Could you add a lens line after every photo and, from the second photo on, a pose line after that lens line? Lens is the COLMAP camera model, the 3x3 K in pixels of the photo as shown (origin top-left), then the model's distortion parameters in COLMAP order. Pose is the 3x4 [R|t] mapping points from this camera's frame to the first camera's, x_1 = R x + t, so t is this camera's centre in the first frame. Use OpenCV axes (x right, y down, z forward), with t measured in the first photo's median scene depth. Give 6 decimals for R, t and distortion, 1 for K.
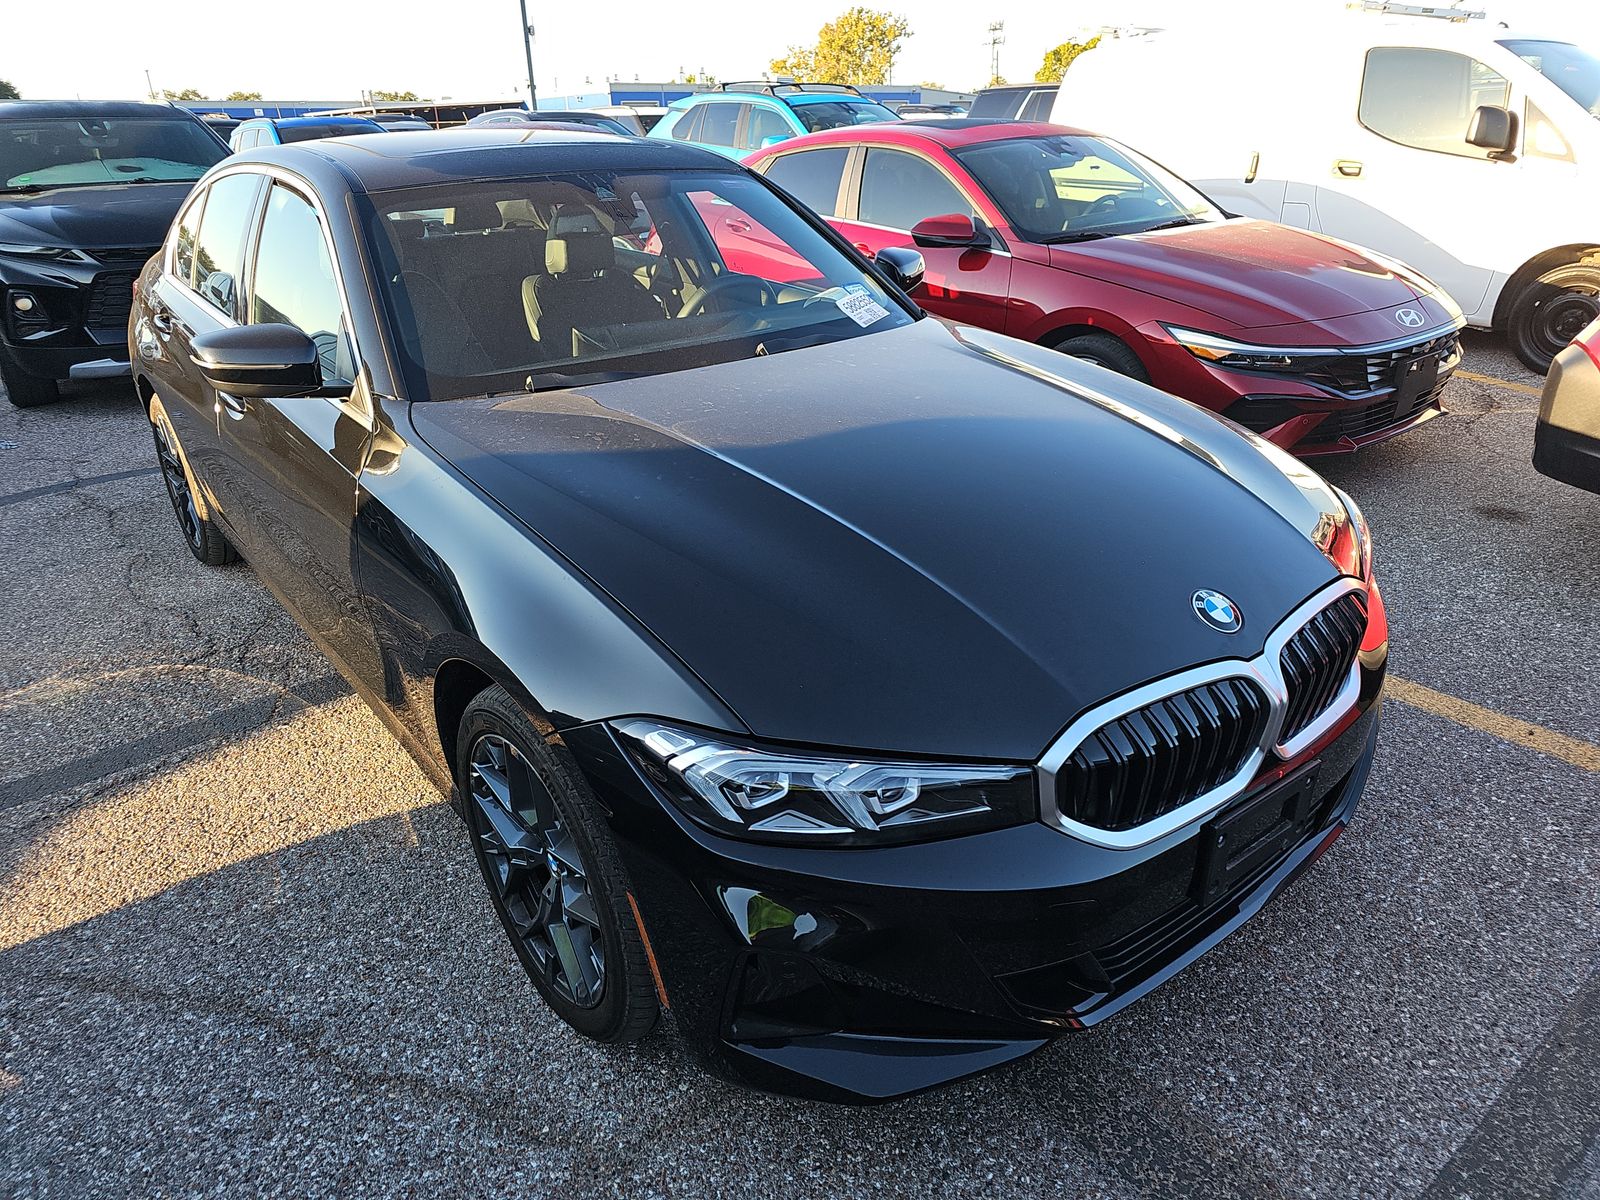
lens RADIAL K [[1075.0, 0, 800.0], [0, 1075.0, 600.0], [0, 0, 1]] dist [0.010327, 0.004511]
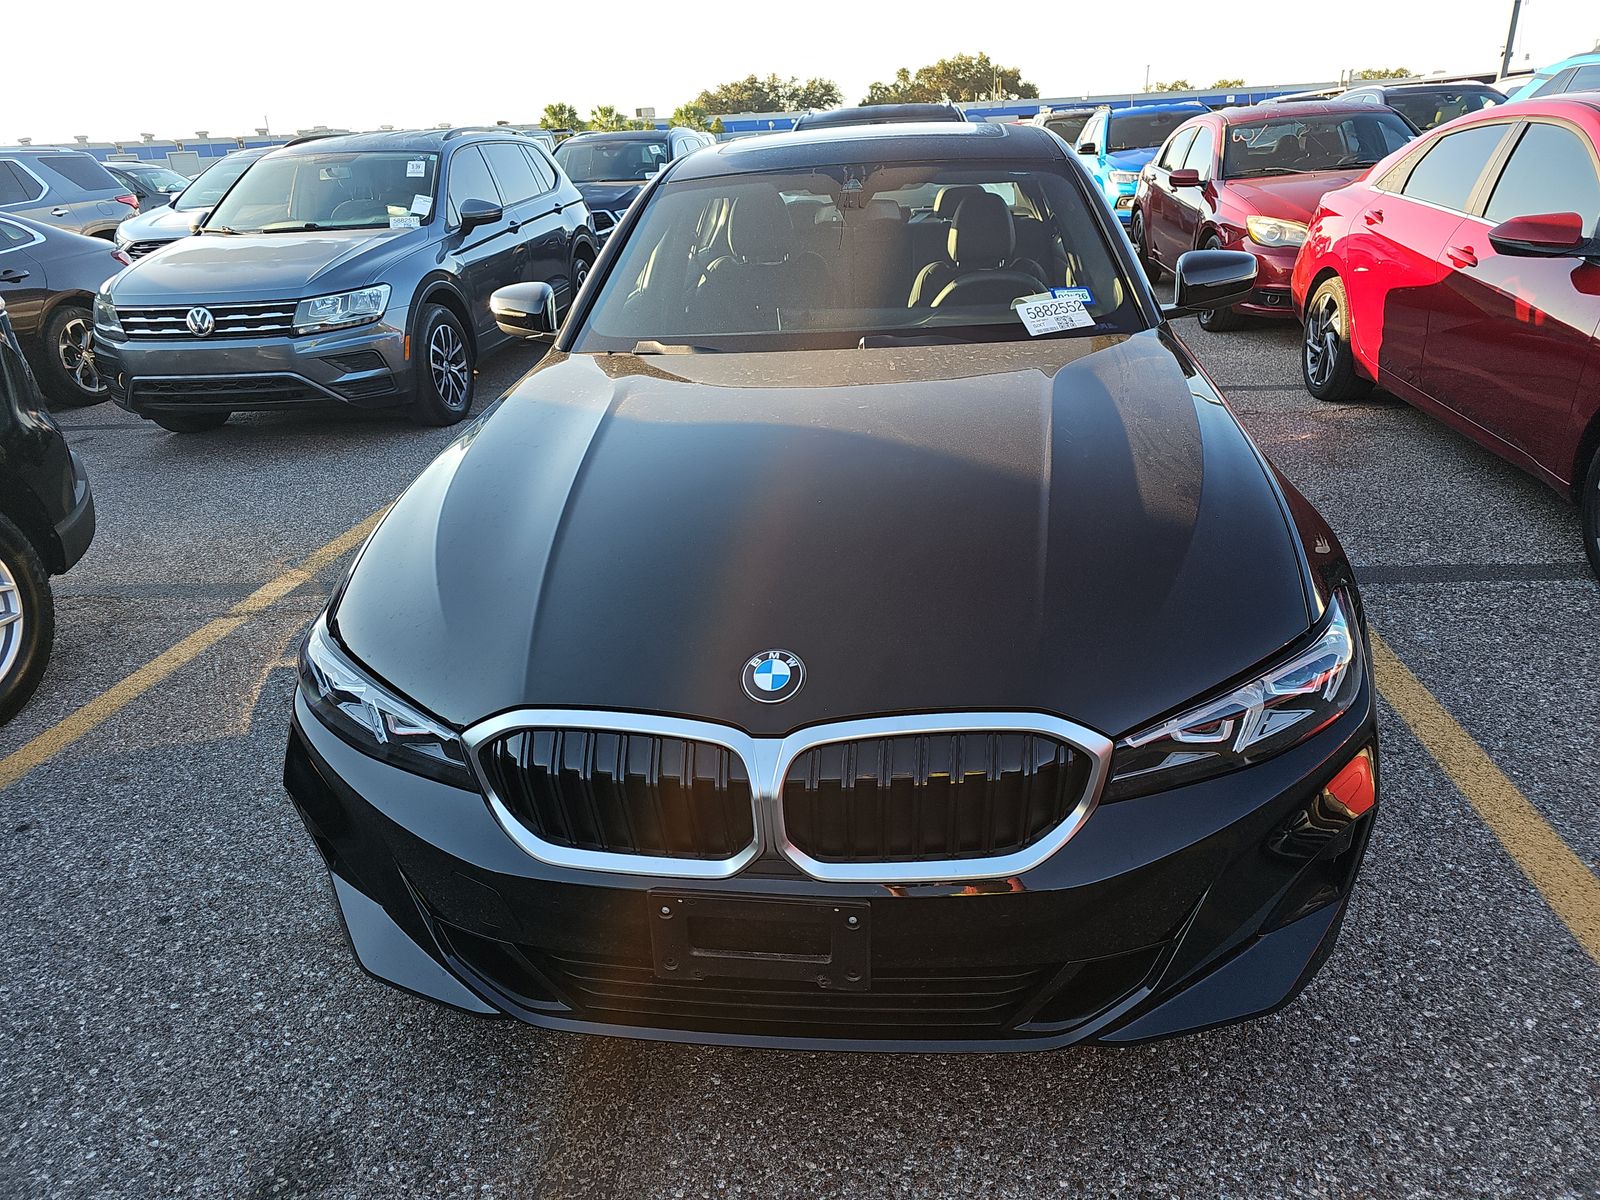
lens RADIAL K [[1075.0, 0, 800.0], [0, 1075.0, 600.0], [0, 0, 1]] dist [0.010327, 0.004511]
pose [[0.706574, 0.264741, -0.656251, 0.949451], [-0.256541, 0.960125, 0.111115, -0.149383], [0.659500, 0.089845, 0.746316, 0.366941]]
